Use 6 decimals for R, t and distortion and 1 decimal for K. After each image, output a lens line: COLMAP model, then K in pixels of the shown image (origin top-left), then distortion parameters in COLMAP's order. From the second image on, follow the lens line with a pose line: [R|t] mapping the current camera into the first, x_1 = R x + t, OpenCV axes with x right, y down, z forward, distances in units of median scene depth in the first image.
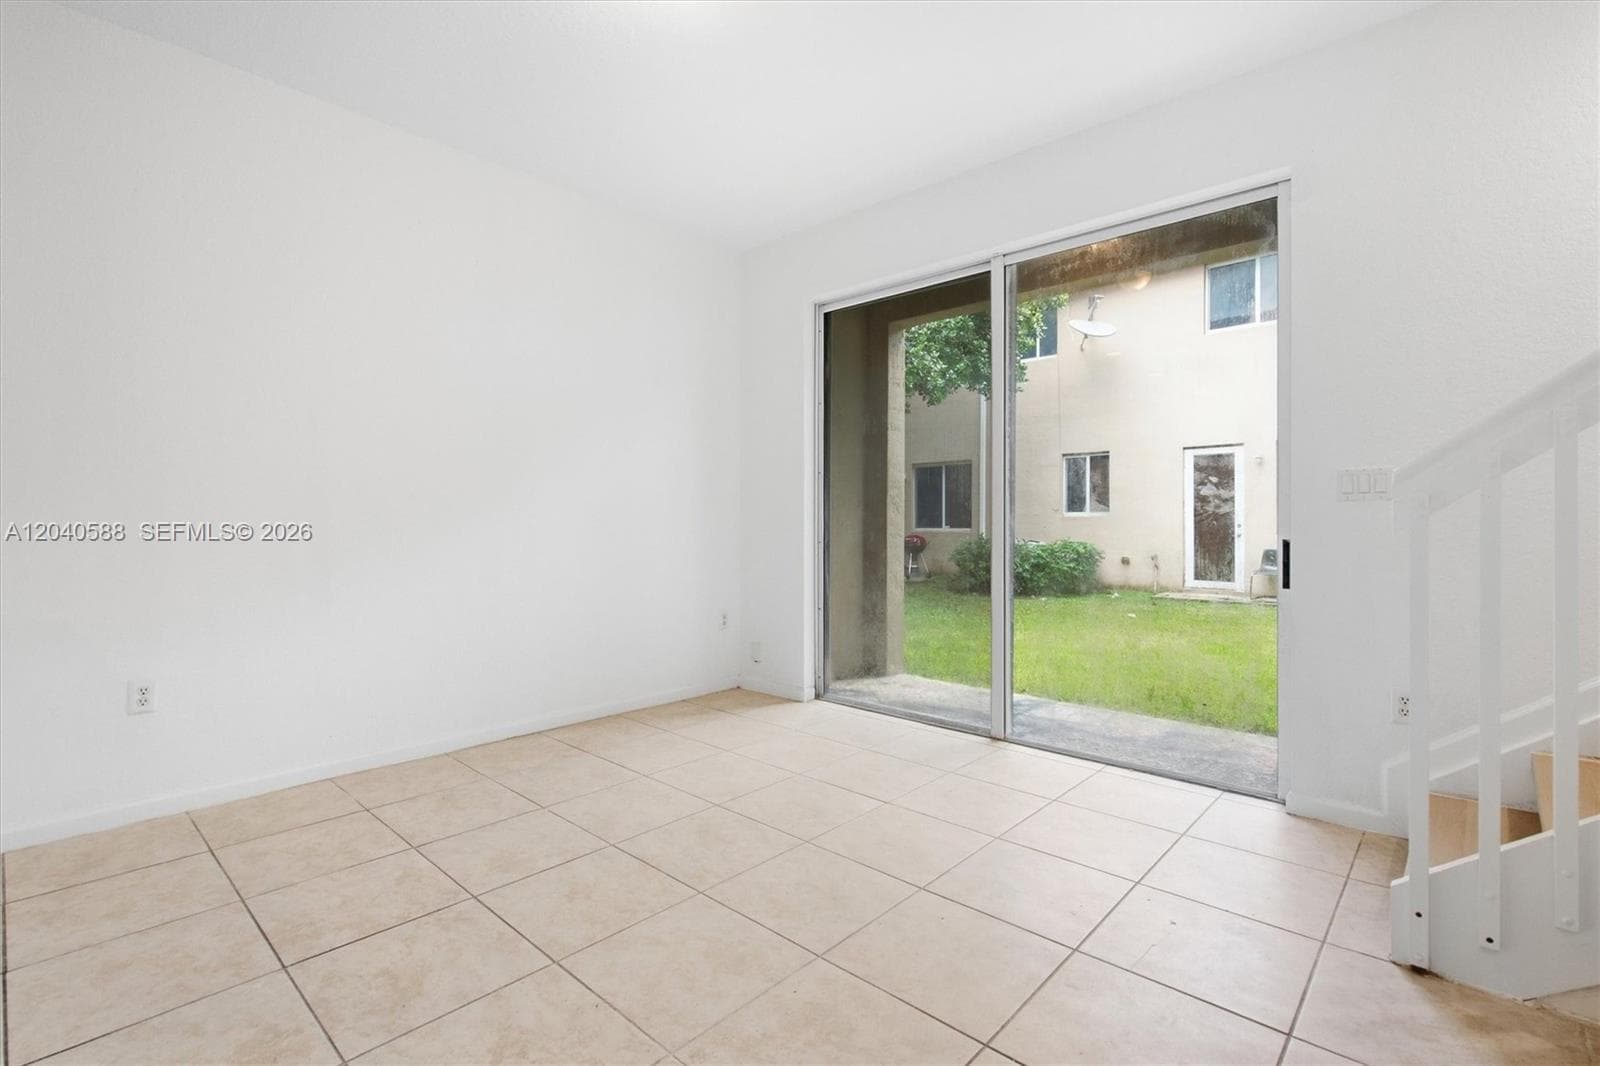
lens RADIAL K [[728.3, 0, 800.0], [0, 728.3, 533.0], [0, 0, 1]] dist [0.000387, -0.000183]
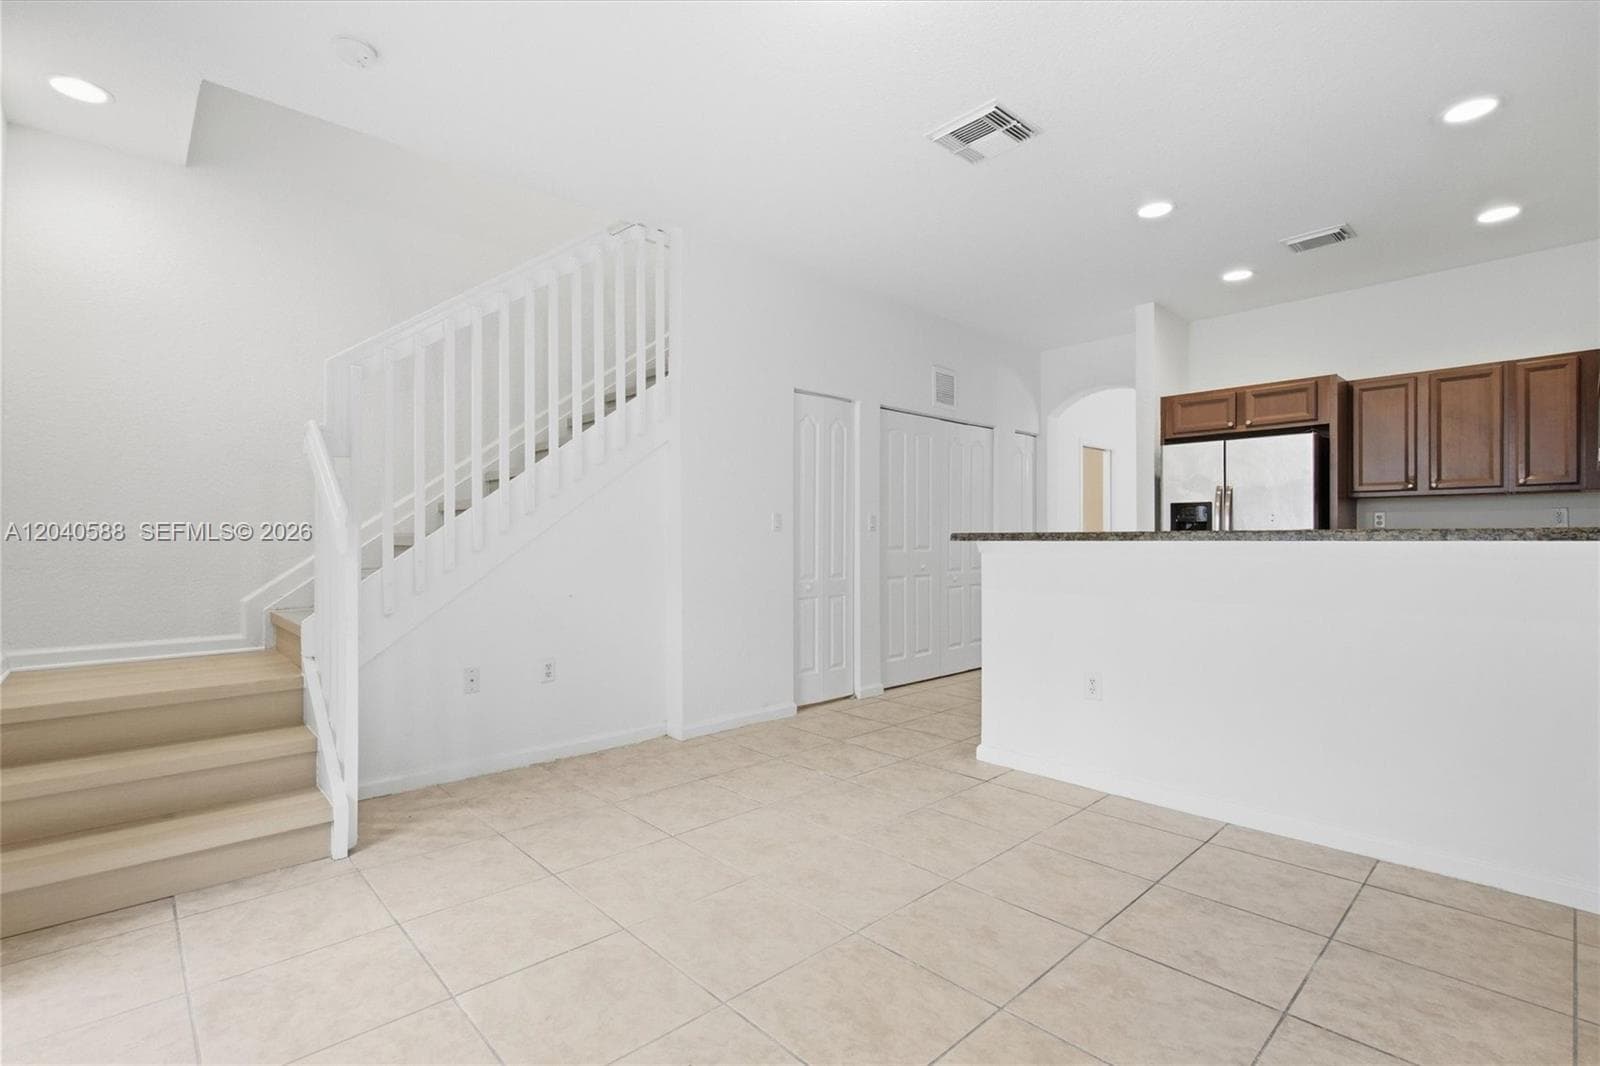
lens RADIAL K [[728.3, 0, 800.0], [0, 728.3, 533.0], [0, 0, 1]] dist [0.000387, -0.000183]
pose [[-0.997428, -0.002315, 0.071641, -0.131728], [-0.002102, 0.999993, 0.003045, -0.032485], [-0.071648, 0.002887, -0.997426, 1.963705]]
